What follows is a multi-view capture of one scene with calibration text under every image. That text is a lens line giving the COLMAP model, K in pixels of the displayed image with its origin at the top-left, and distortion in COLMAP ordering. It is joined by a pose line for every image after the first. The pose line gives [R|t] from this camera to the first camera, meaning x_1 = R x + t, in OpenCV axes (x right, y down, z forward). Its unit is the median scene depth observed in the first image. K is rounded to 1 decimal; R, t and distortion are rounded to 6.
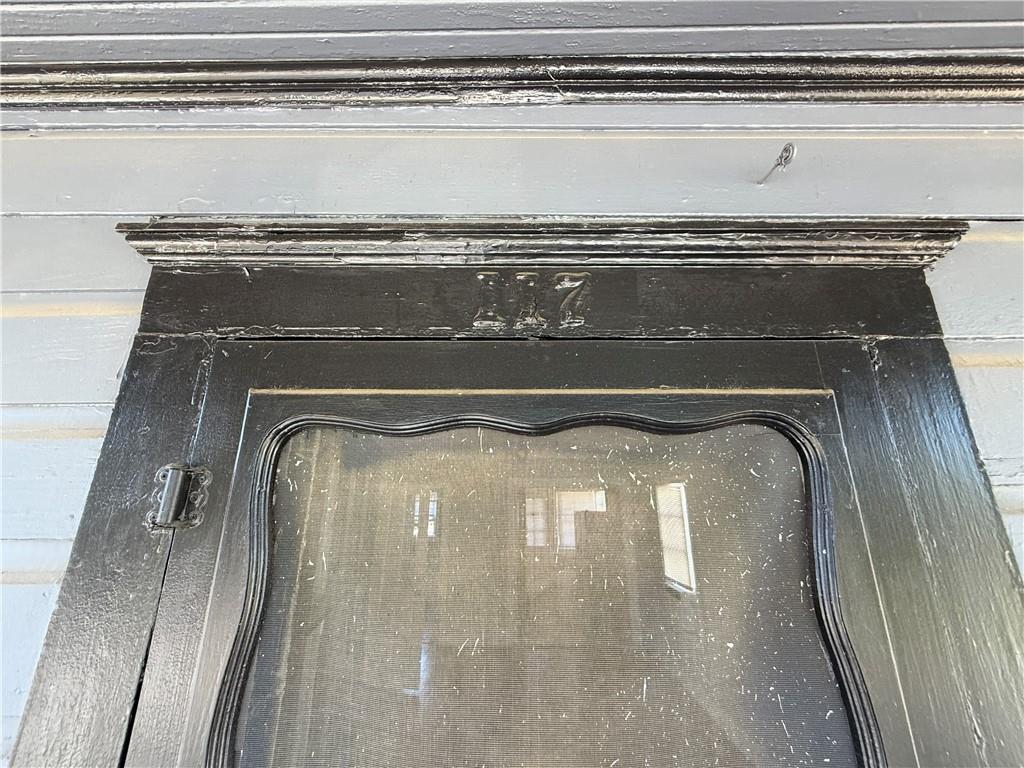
lens RADIAL K [[407.2, 0, 511.5], [0, 407.2, 376.4], [0, 0, 1]] dist [0.003417, 0.000056]
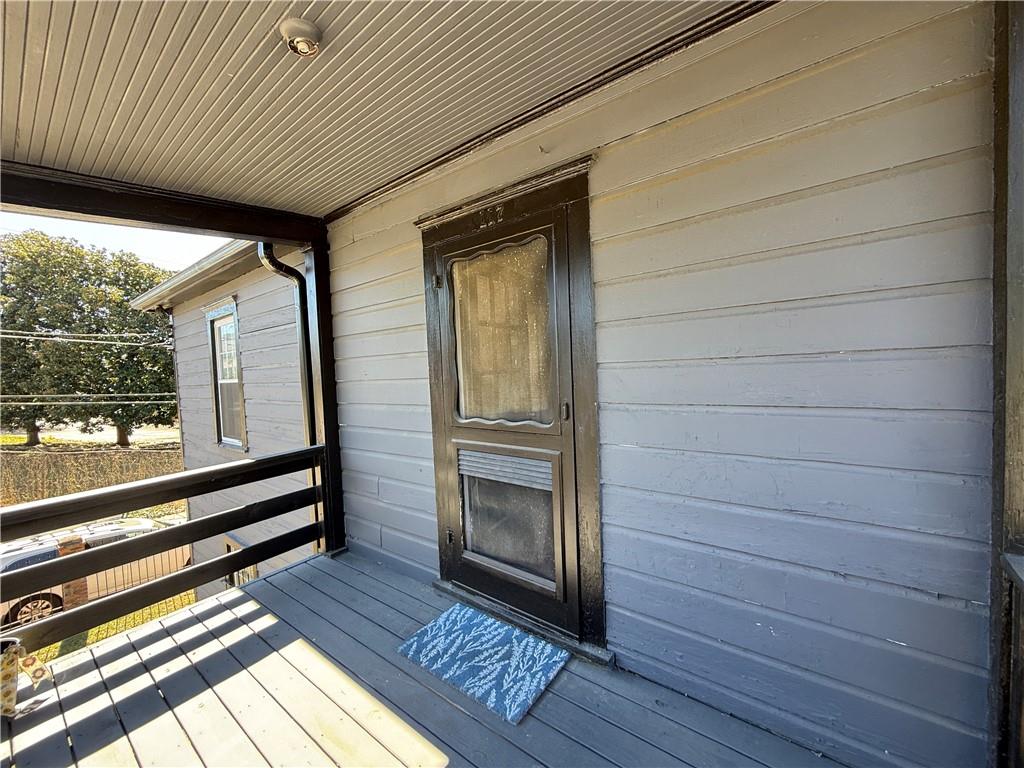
lens RADIAL K [[407.2, 0, 513.7], [0, 407.2, 384.1], [0, 0, 1]] dist [0.003417, 0.000056]
pose [[0.797372, -0.010260, -0.603401, 2.403651], [0.212898, 0.940354, 0.265348, 0.302716], [0.564688, -0.340044, 0.751996, -2.158457]]
